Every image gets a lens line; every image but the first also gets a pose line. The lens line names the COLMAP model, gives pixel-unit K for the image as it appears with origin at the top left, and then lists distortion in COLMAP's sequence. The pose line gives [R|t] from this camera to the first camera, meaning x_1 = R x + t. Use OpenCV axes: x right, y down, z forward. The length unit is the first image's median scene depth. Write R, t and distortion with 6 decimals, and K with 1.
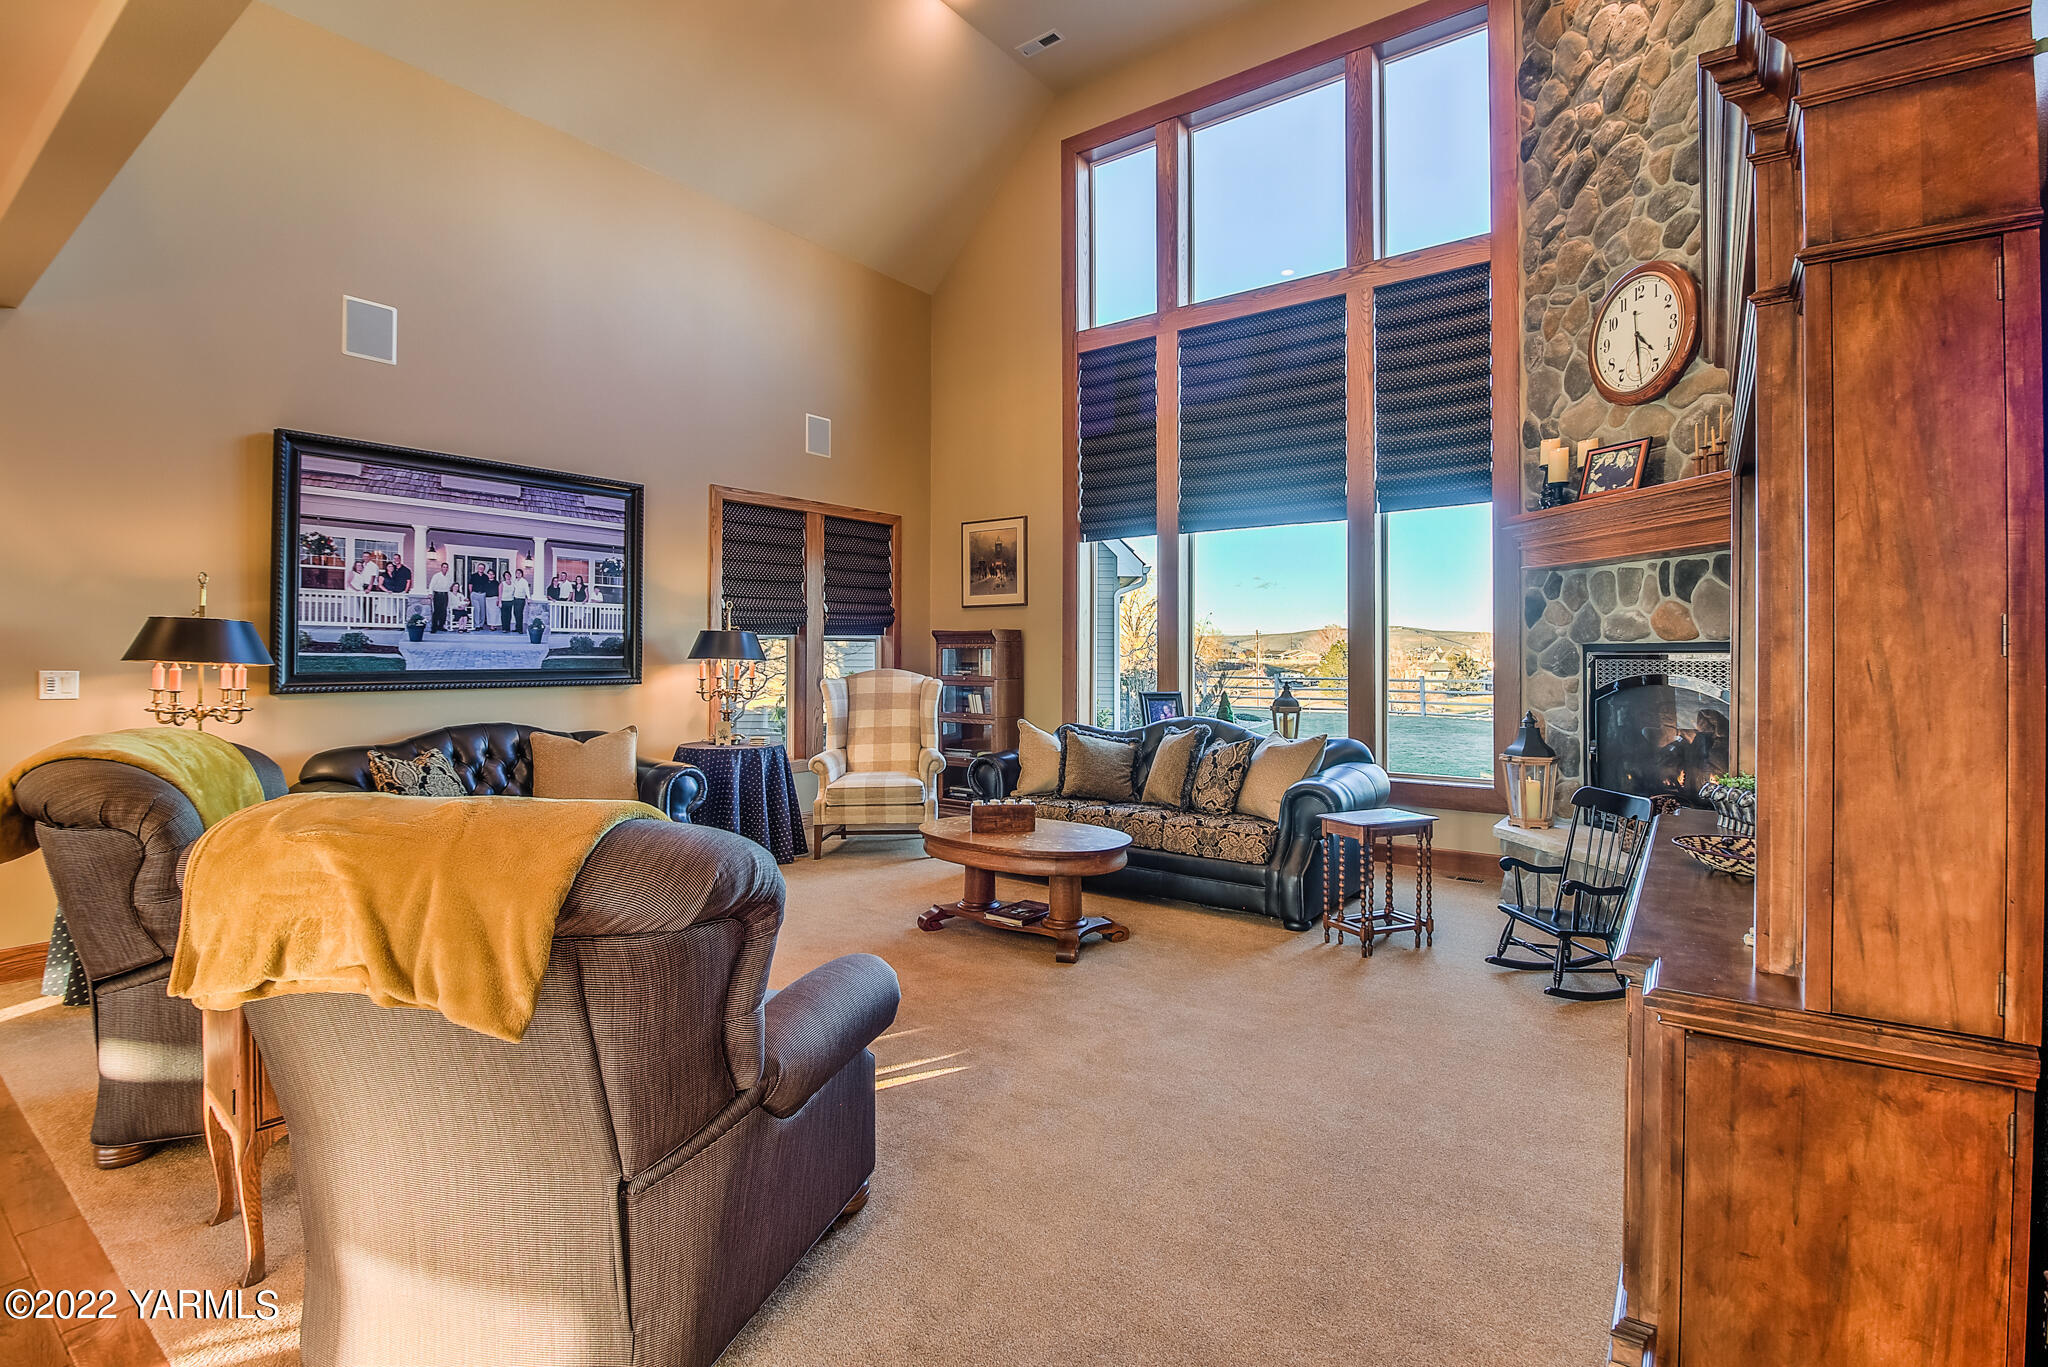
lens RADIAL K [[952.2, 0, 1086.3], [0, 952.2, 642.7], [0, 0, 1]] dist [-0.000531, -0.010770]
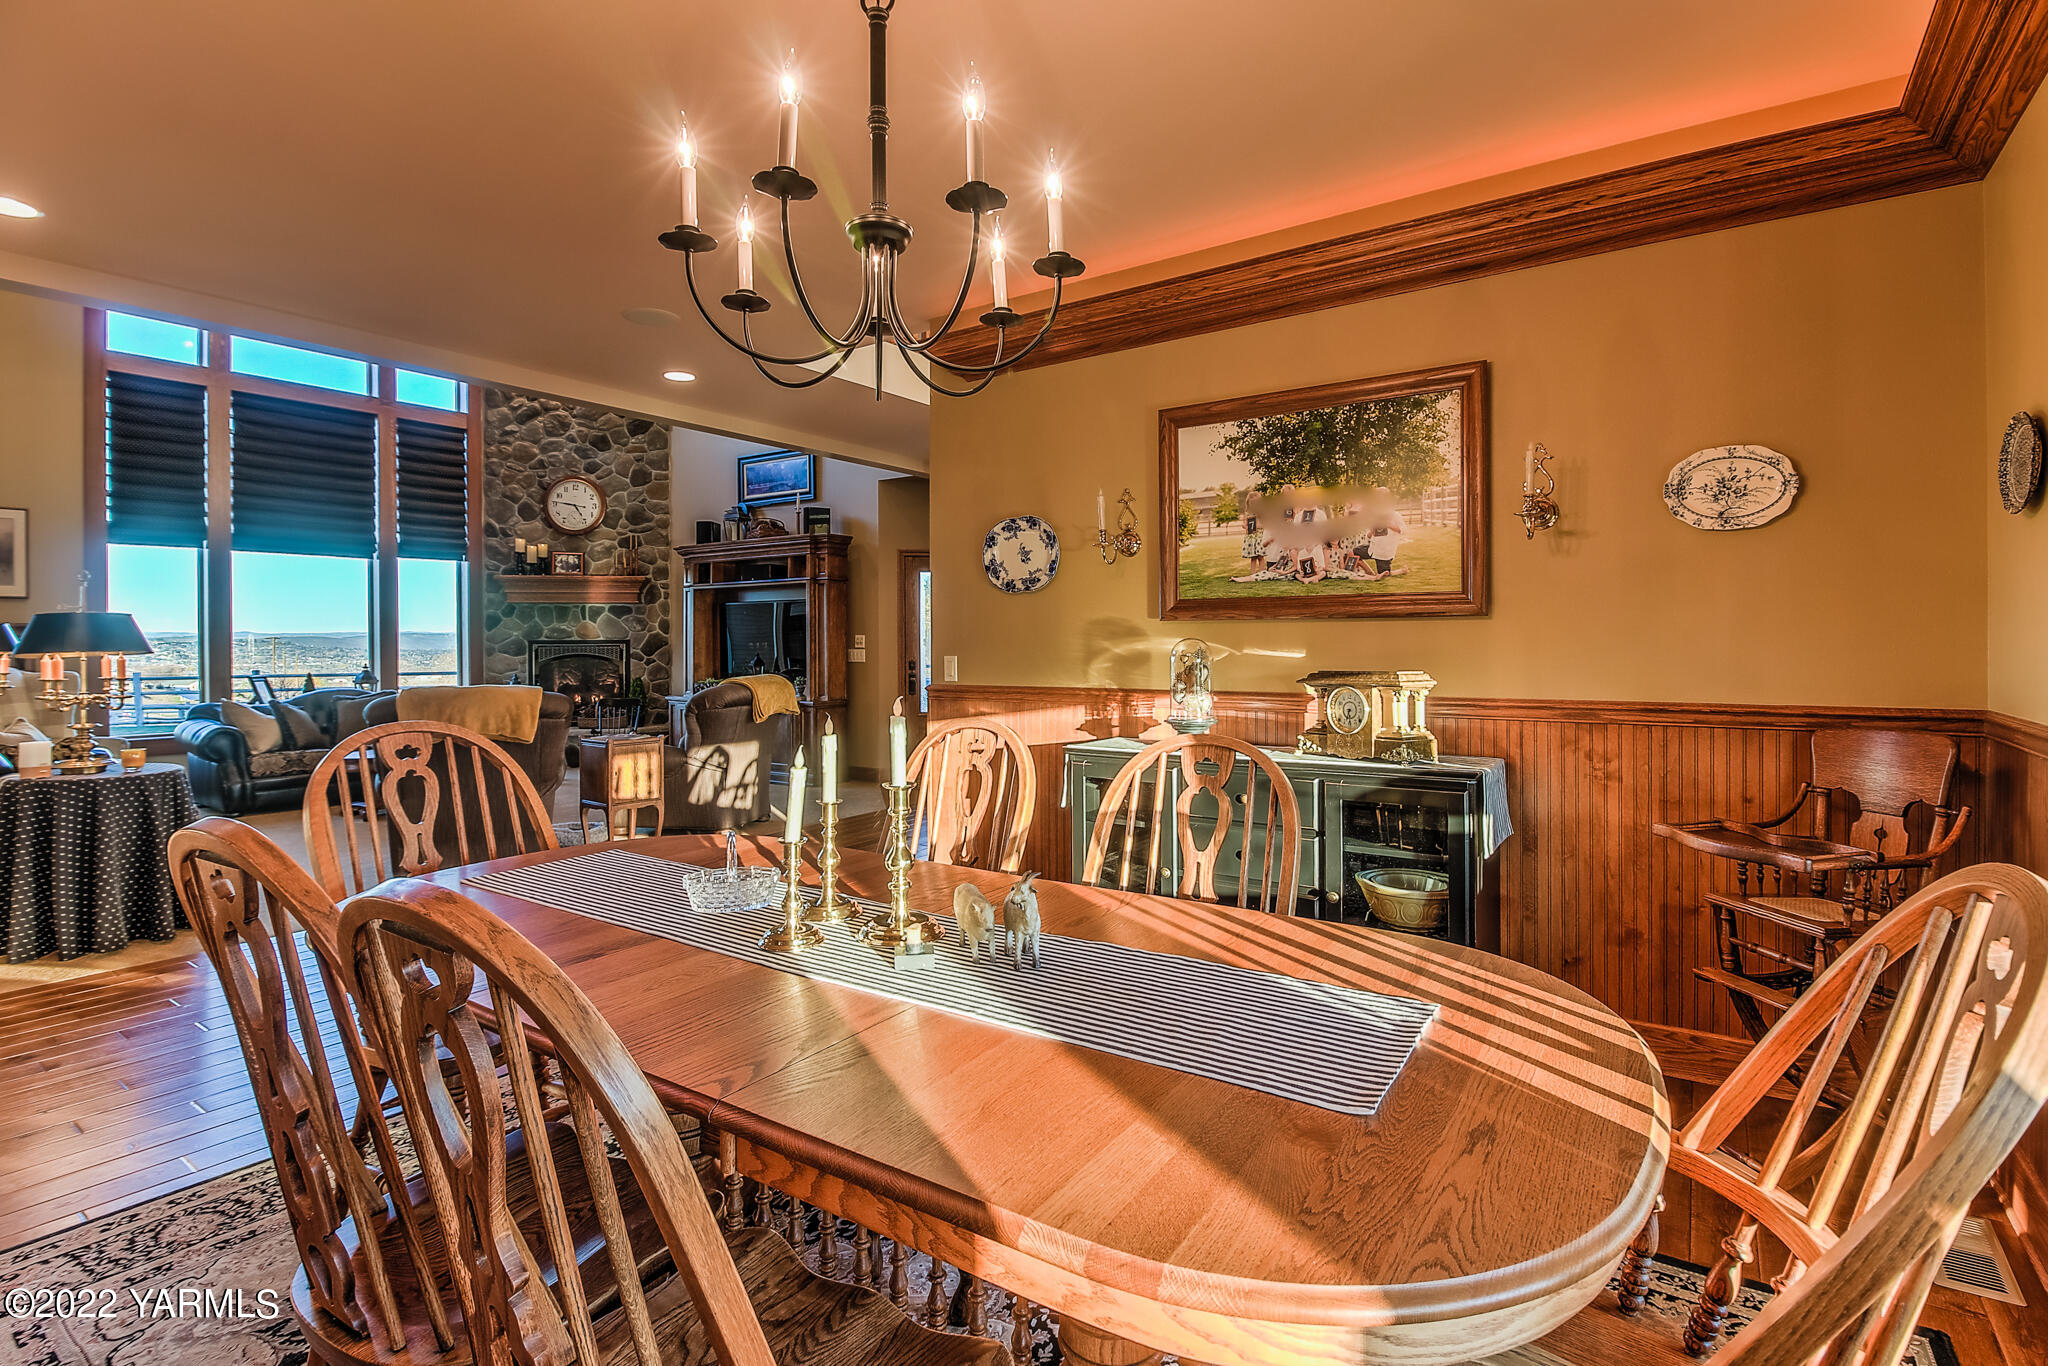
lens RADIAL K [[949.9, 0, 1020.5], [0, 949.9, 646.3], [0, 0, 1]] dist [-0.001807, -0.001296]
pose [[-0.001719, -0.002122, 0.999996, -1.405146], [-0.006137, 0.999979, 0.002111, 0.003826], [-0.999980, -0.006134, -0.001732, -0.059001]]
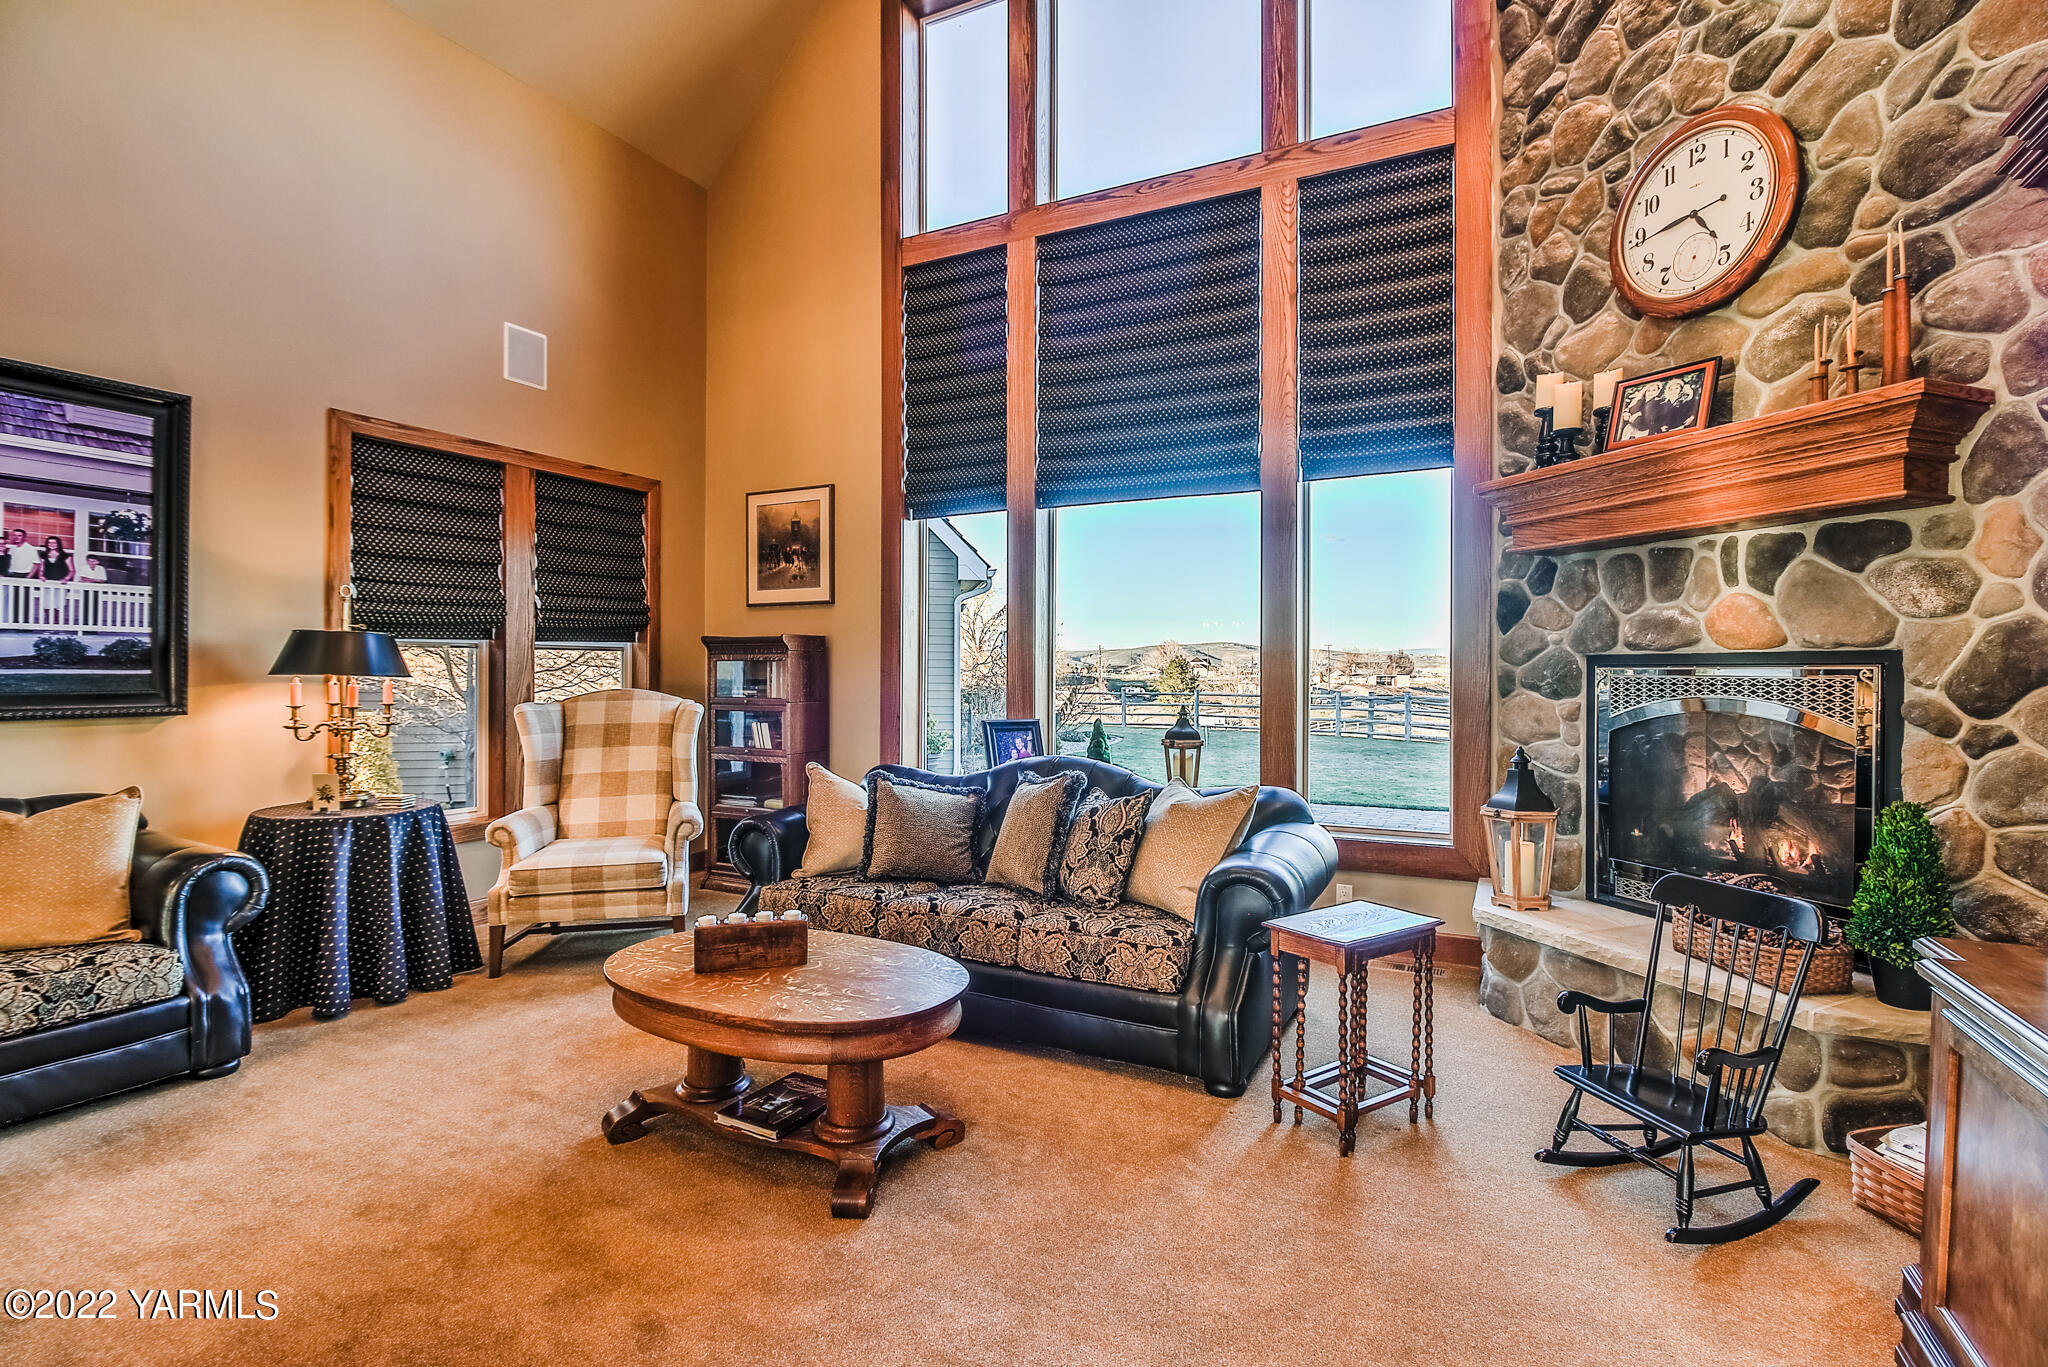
lens RADIAL K [[957.3, 0, 1066.9], [0, 957.3, 660.9], [0, 0, 1]] dist [-0.003450, -0.000674]
pose [[0.989832, 0.002576, 0.142217, 0.016932], [-0.003052, 0.999990, 0.003134, 0.004385], [-0.142207, -0.003536, 0.989831, 0.299849]]
